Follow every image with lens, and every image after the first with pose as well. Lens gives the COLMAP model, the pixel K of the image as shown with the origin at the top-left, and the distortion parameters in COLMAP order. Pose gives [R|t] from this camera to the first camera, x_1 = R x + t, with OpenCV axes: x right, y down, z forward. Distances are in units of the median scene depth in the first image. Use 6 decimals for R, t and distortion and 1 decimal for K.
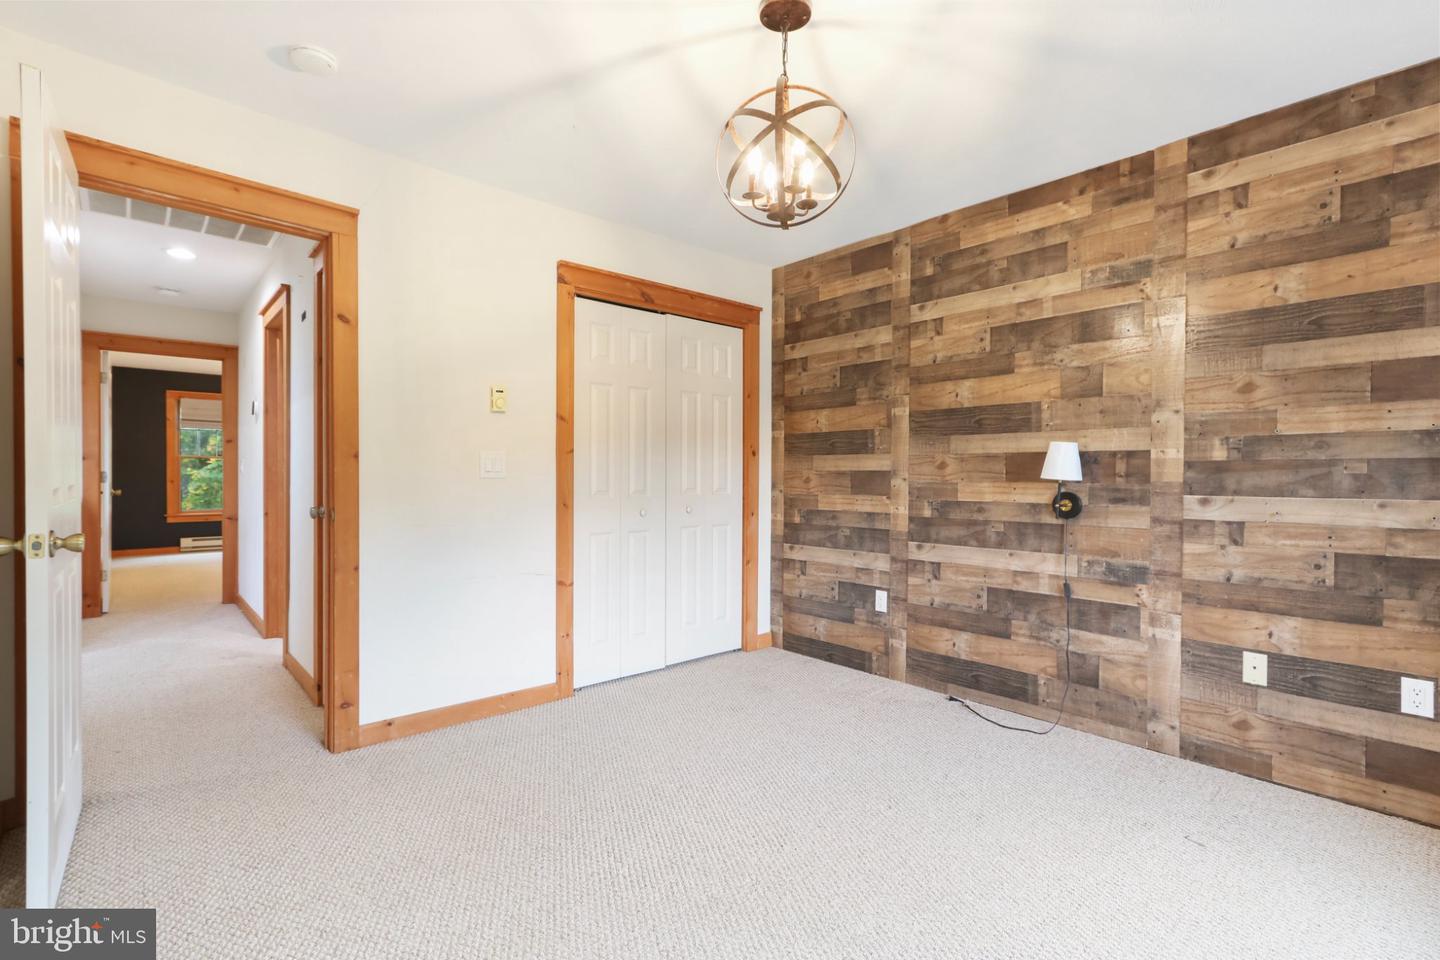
lens RADIAL K [[660.9, 0, 714.4], [0, 660.9, 476.0], [0, 0, 1]] dist [-0.005052, -0.000294]
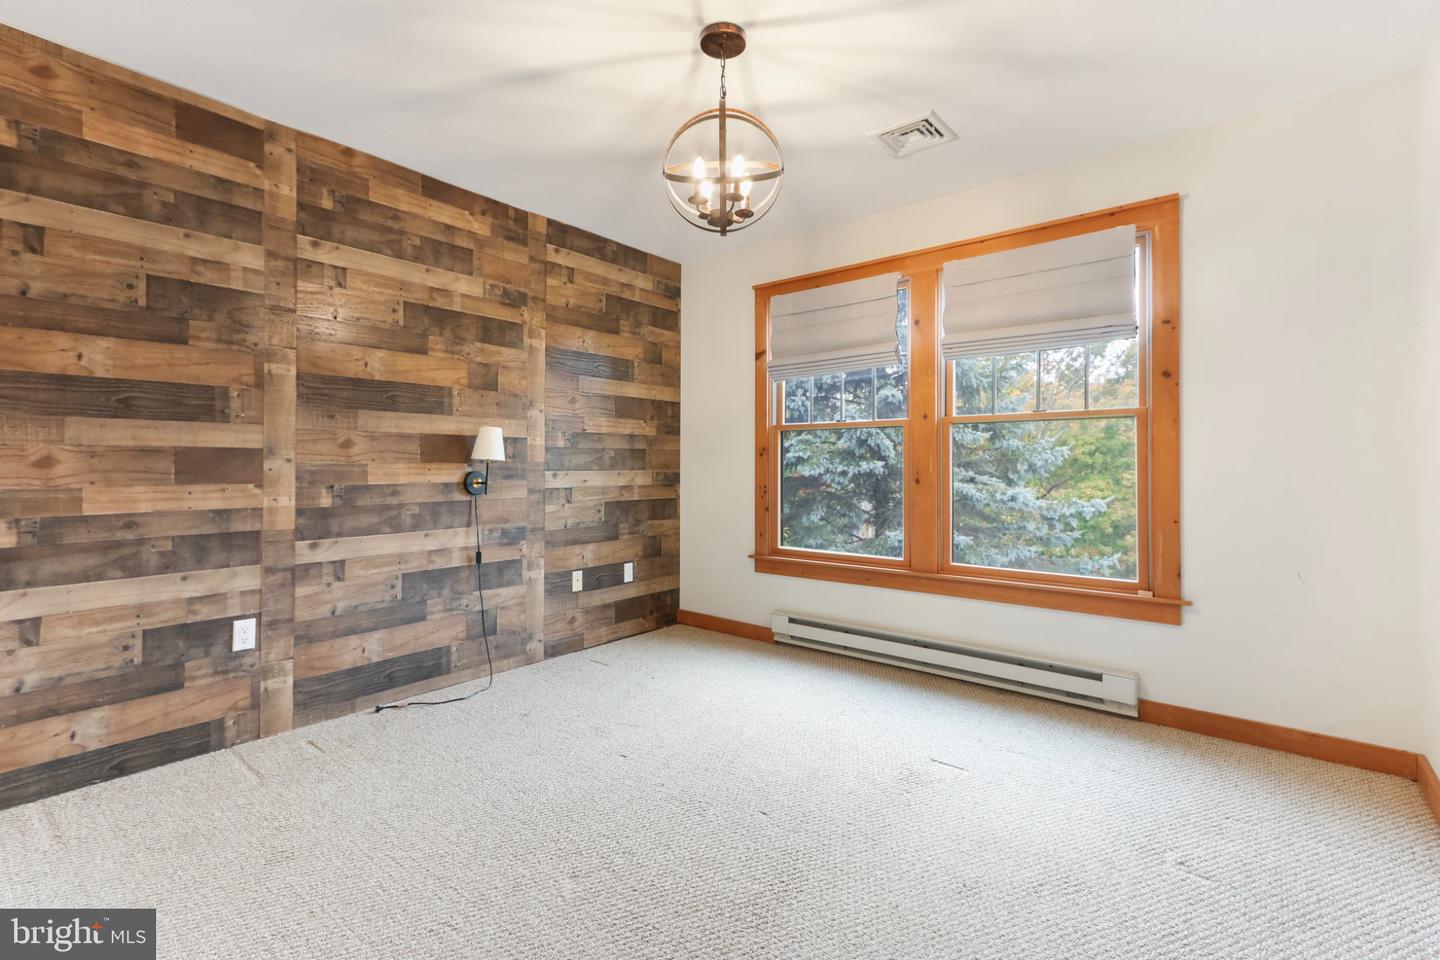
lens RADIAL K [[660.9, 0, 714.4], [0, 660.9, 476.0], [0, 0, 1]] dist [-0.005052, -0.000294]
pose [[-0.169497, -0.007655, 0.985501, -0.600909], [0.013320, 0.999861, 0.010057, 0.024462], [-0.985441, 0.014831, -0.169371, 0.725863]]
